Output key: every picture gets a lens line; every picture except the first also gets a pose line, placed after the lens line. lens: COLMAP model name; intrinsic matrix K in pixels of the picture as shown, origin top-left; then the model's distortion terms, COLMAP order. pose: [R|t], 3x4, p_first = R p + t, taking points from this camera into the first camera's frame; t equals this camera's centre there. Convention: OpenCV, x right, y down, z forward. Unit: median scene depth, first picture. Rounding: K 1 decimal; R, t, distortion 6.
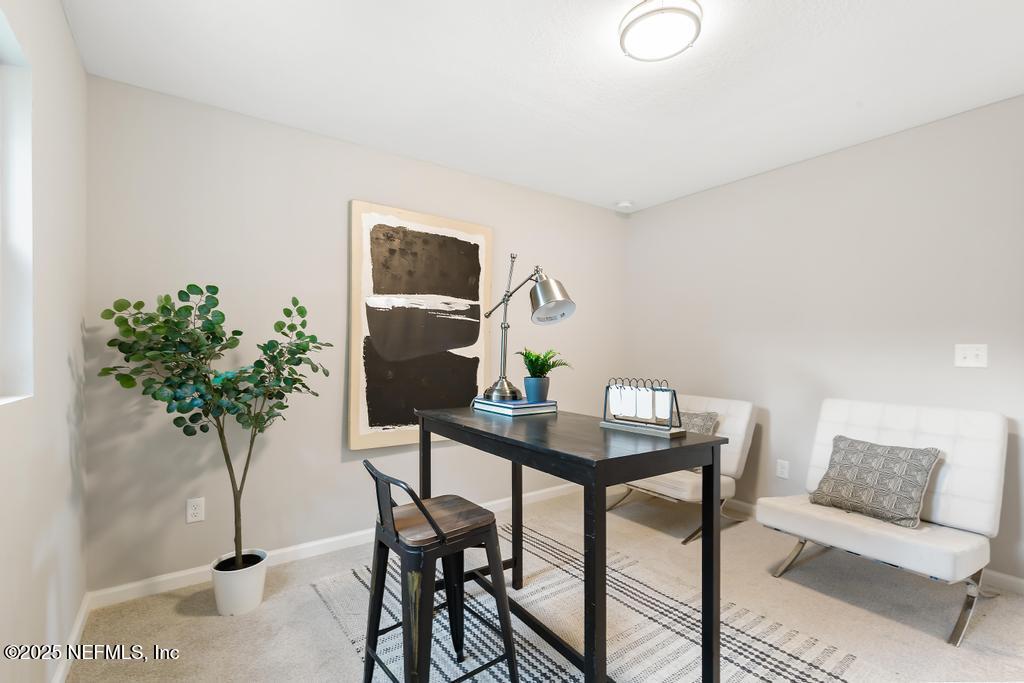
lens RADIAL K [[460.5, 0, 513.1], [0, 460.5, 359.1], [0, 0, 1]] dist [0.000593, -0.000028]
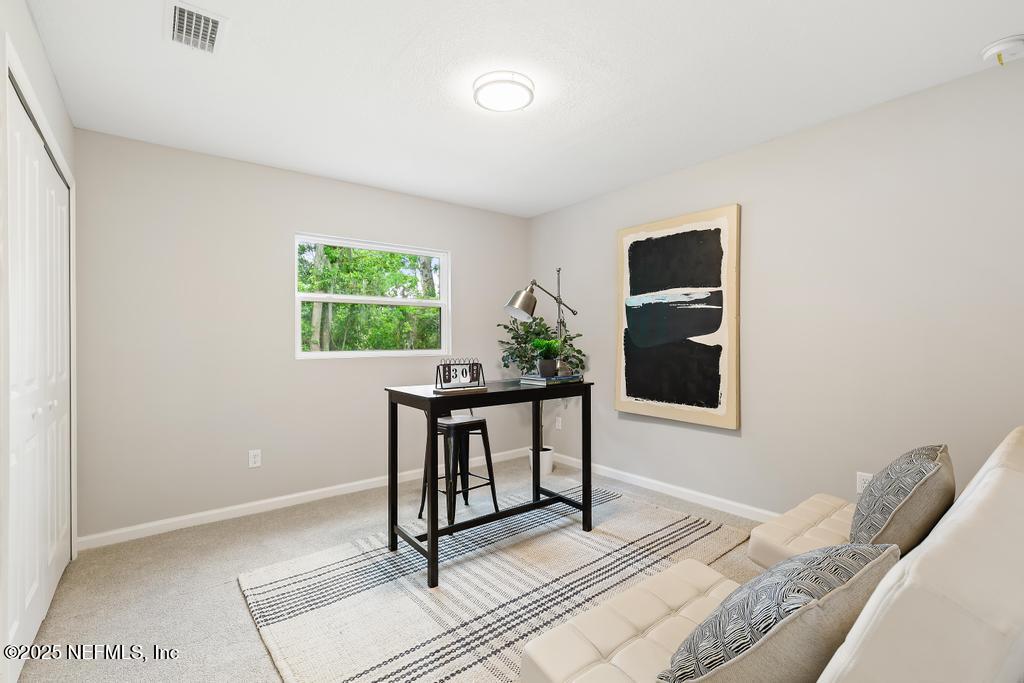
lens RADIAL K [[470.4, 0, 513.2], [0, 470.4, 347.5], [0, 0, 1]] dist [0.002306, -0.000028]
pose [[0.045613, 0.018240, -0.998793, 0.929587], [-0.008581, 0.999804, 0.017867, -0.013285], [0.998922, 0.007755, 0.045761, 0.544870]]
